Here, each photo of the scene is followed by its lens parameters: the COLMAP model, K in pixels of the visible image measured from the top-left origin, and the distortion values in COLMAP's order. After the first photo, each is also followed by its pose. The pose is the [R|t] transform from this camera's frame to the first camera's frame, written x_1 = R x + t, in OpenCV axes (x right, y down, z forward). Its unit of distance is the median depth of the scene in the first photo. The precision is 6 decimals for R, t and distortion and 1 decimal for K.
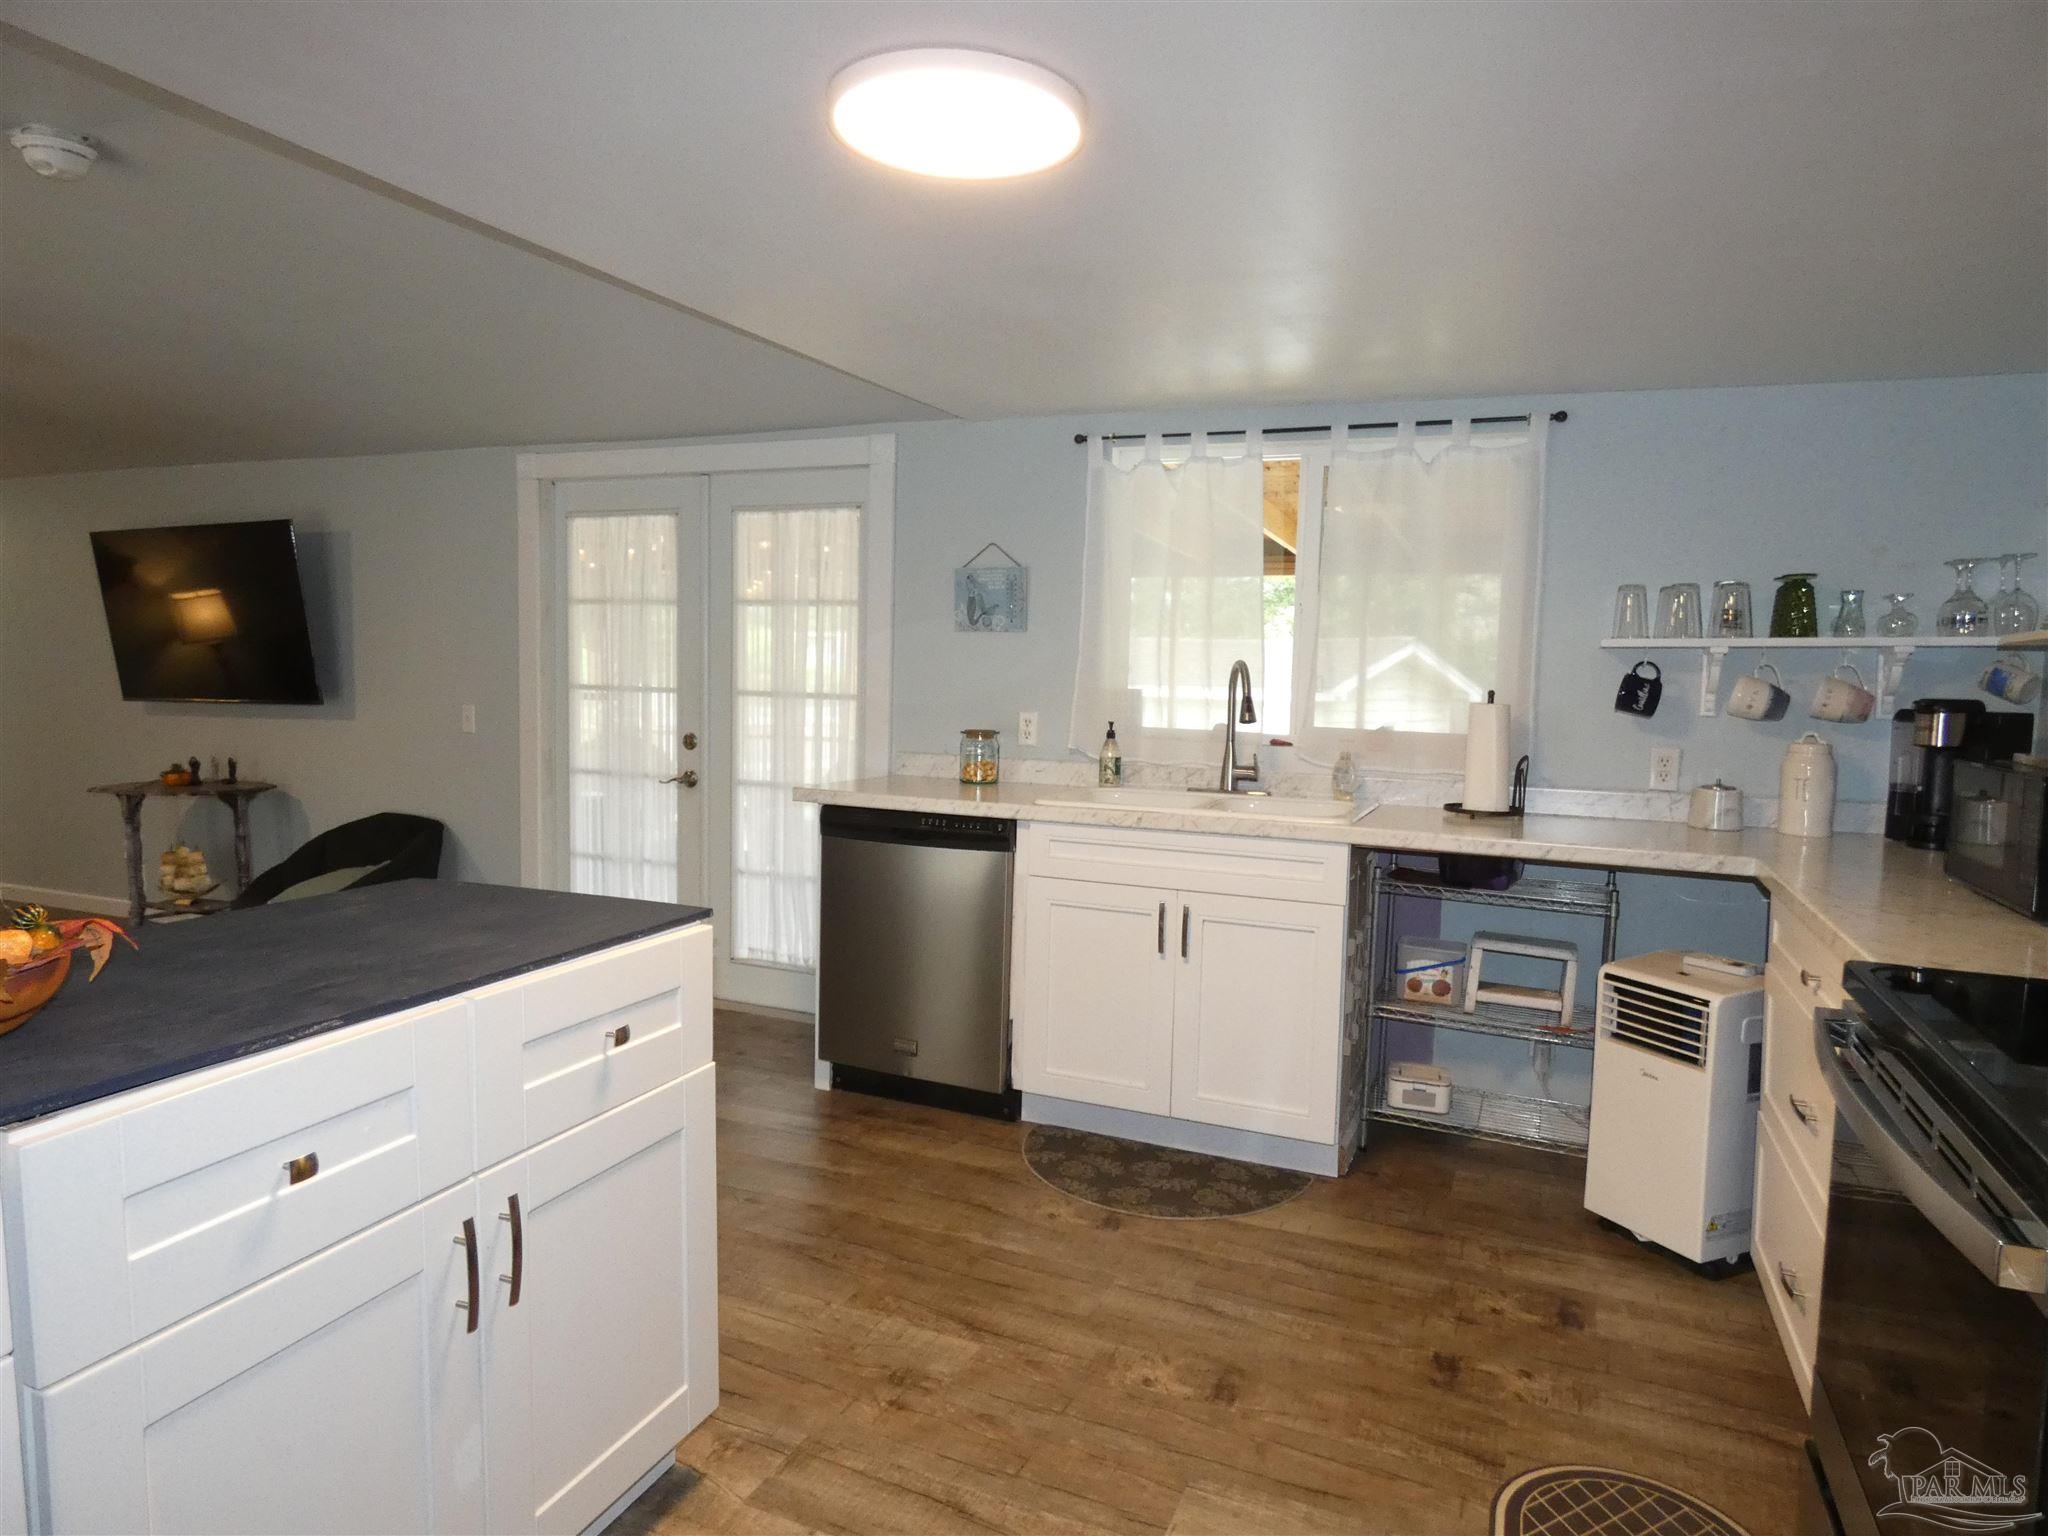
lens RADIAL K [[1227.3, 0, 1033.3], [0, 1227.3, 769.8], [0, 0, 1]] dist [-0.004403, 0.002493]
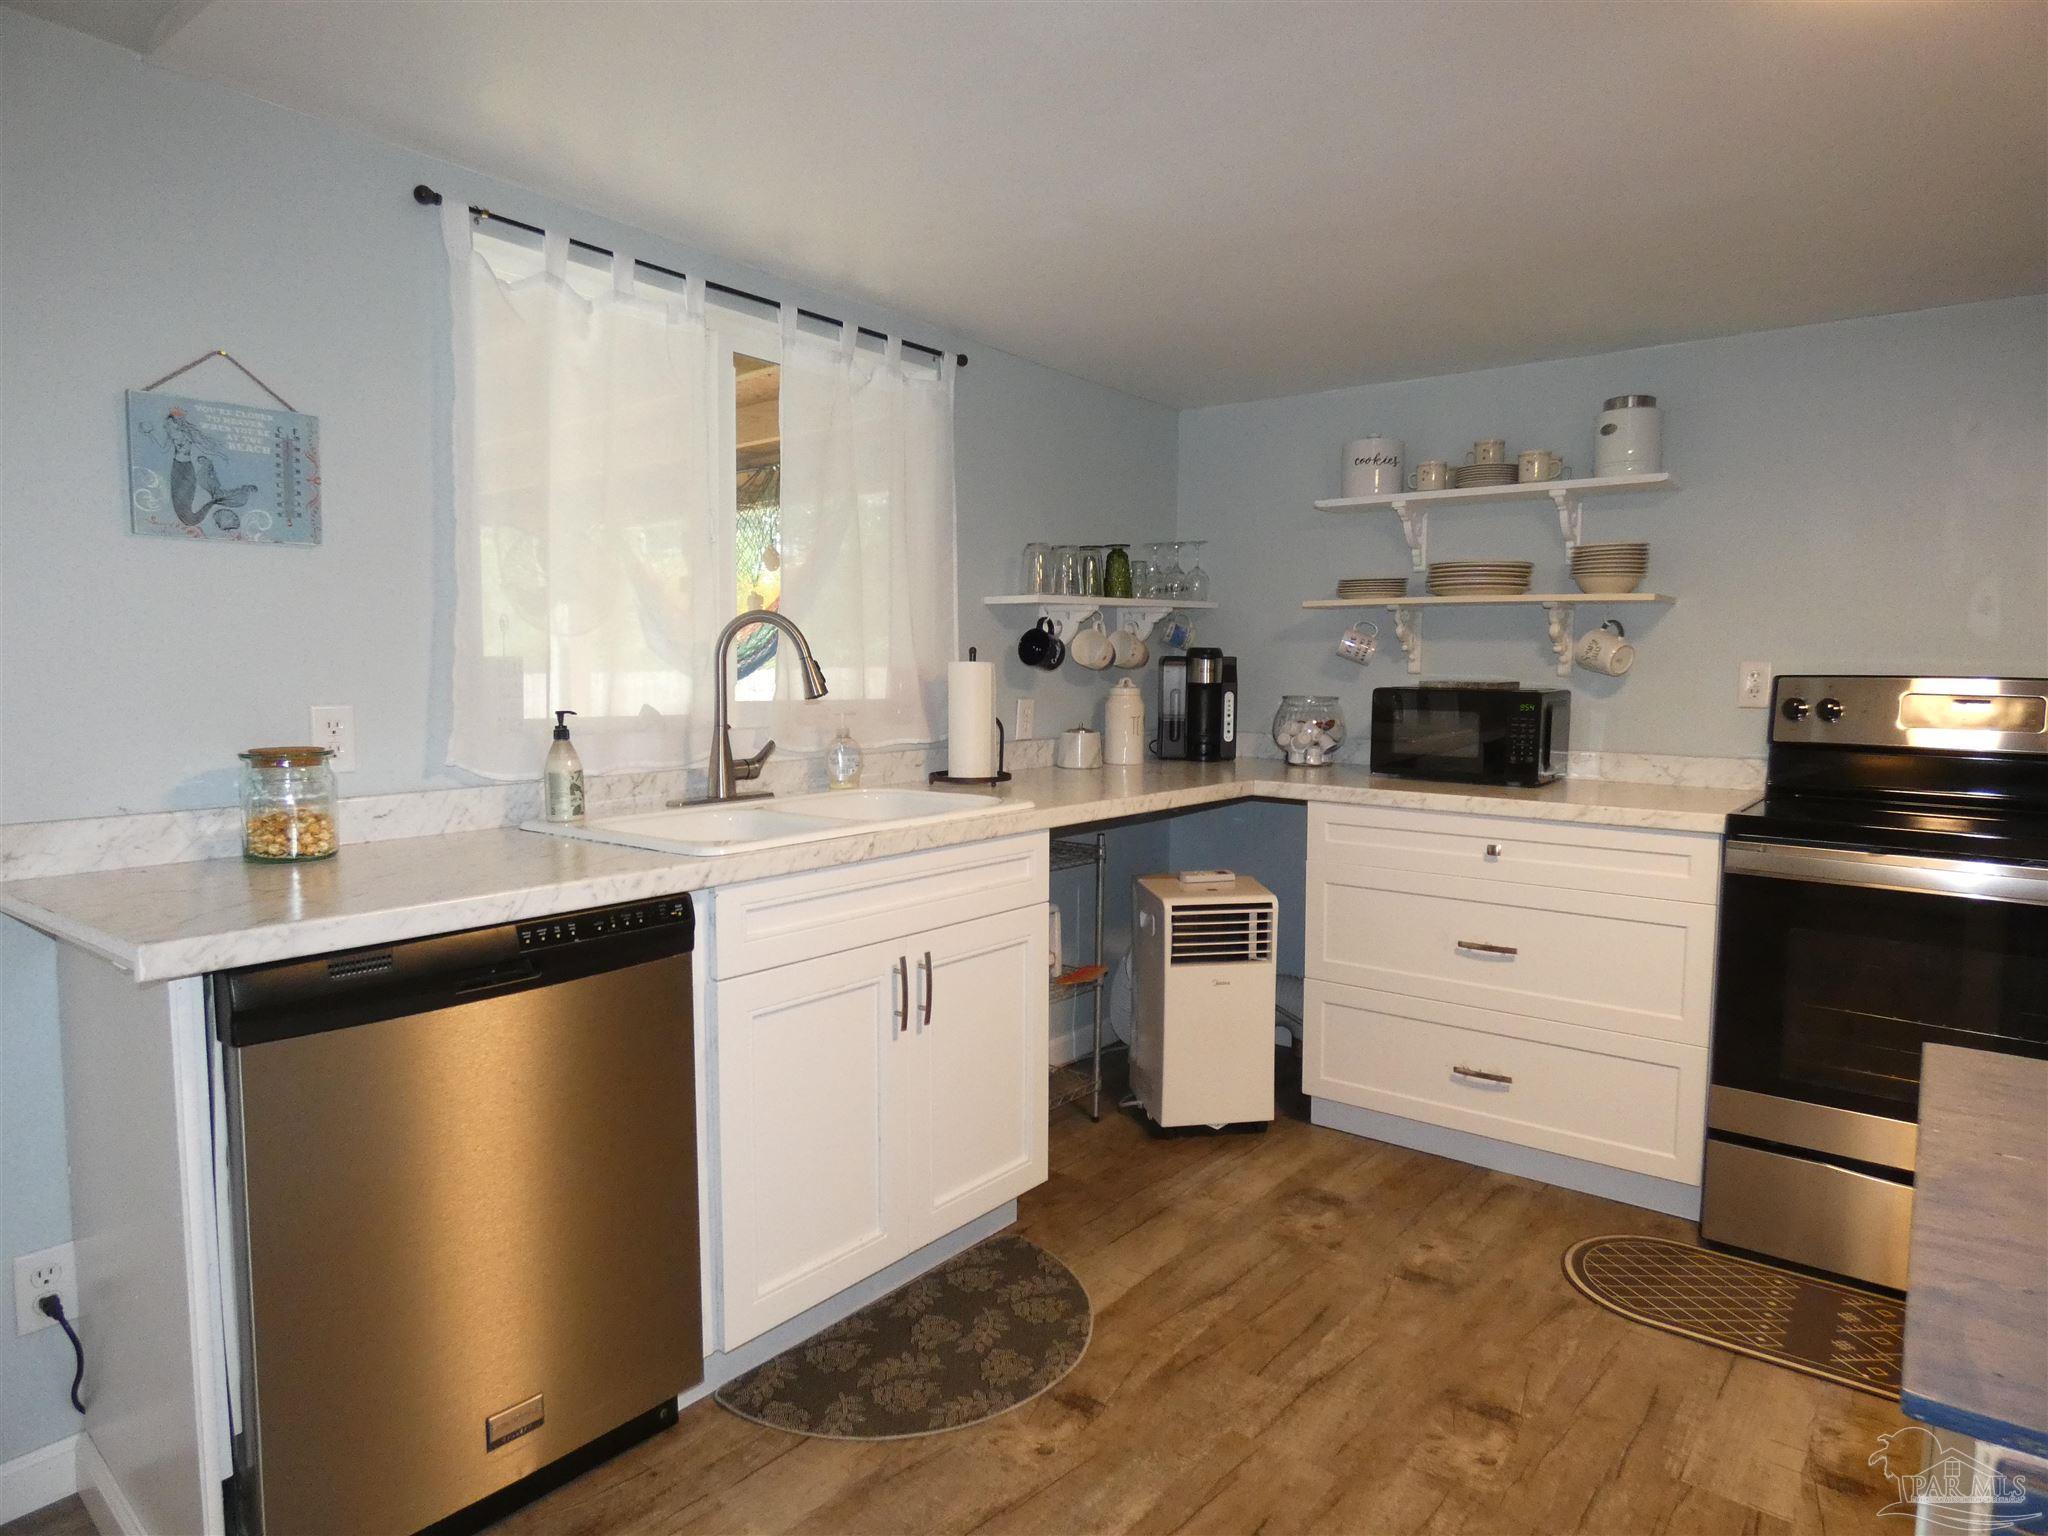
lens RADIAL K [[1227.3, 0, 1027.4], [0, 1227.3, 762.5], [0, 0, 1]] dist [-0.004403, 0.002493]
pose [[0.260099, -0.102808, 0.960093, -0.484425], [0.079382, 0.993226, 0.084851, -0.050513], [-0.962313, 0.054145, 0.266498, 0.676774]]
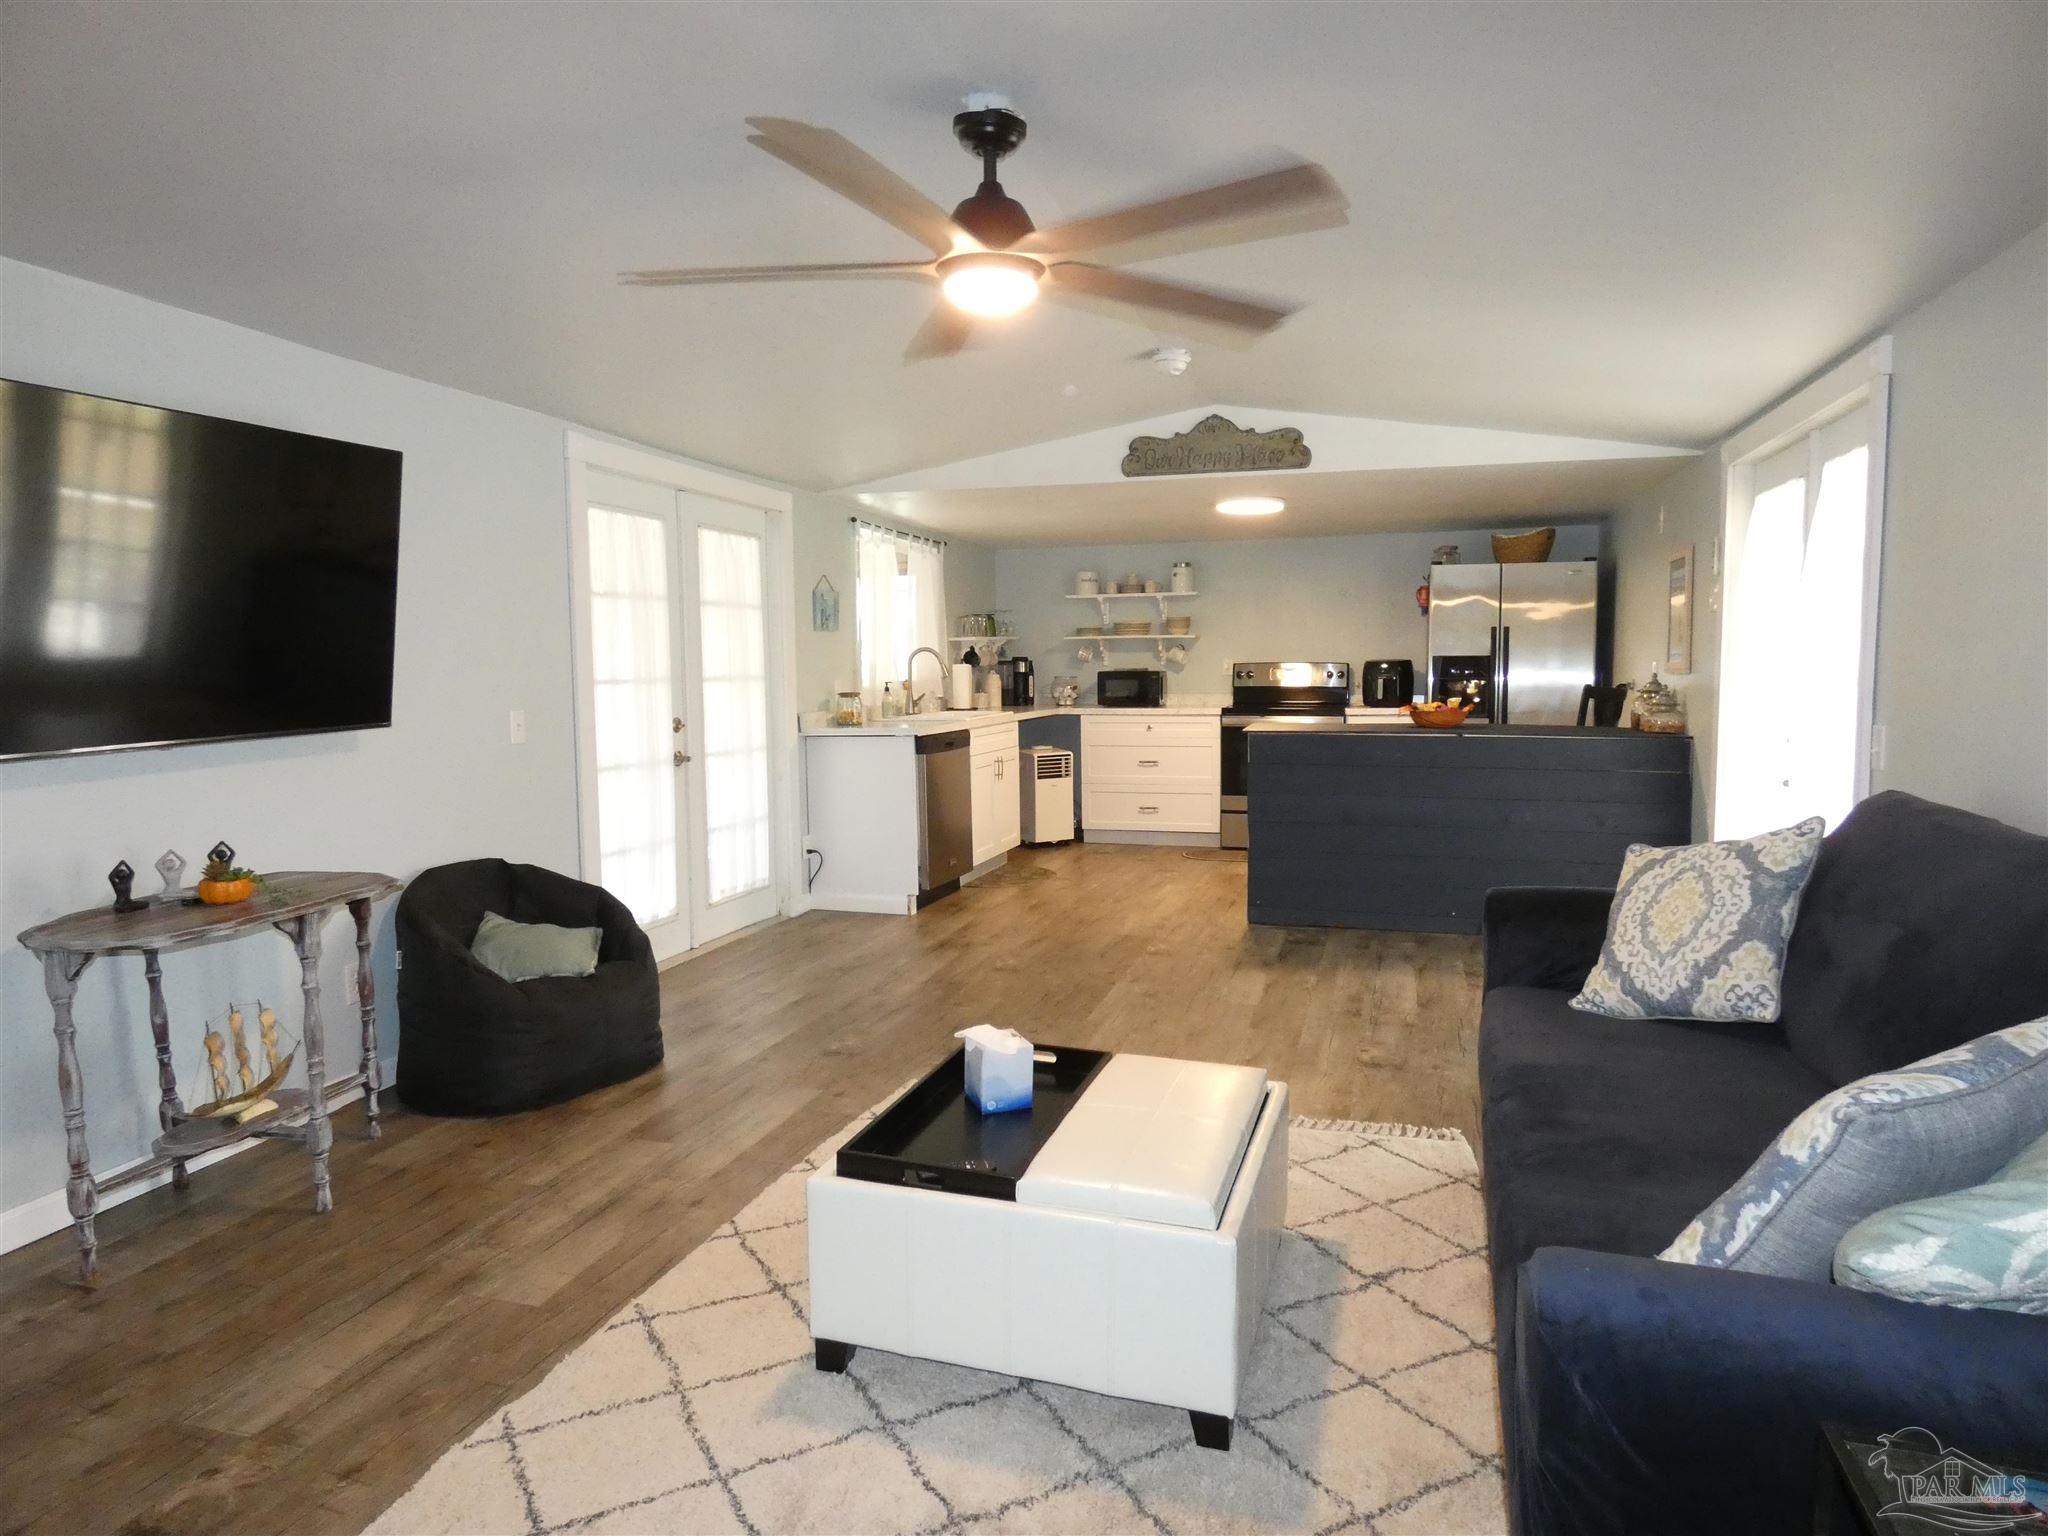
lens RADIAL K [[1227.3, 0, 1033.2], [0, 1227.3, 756.1], [0, 0, 1]] dist [-0.004403, 0.002493]
pose [[-0.113994, -0.098047, 0.988631, -1.905541], [0.091215, 0.989882, 0.108689, -0.116534], [-0.989285, 0.102568, -0.103898, 1.065031]]
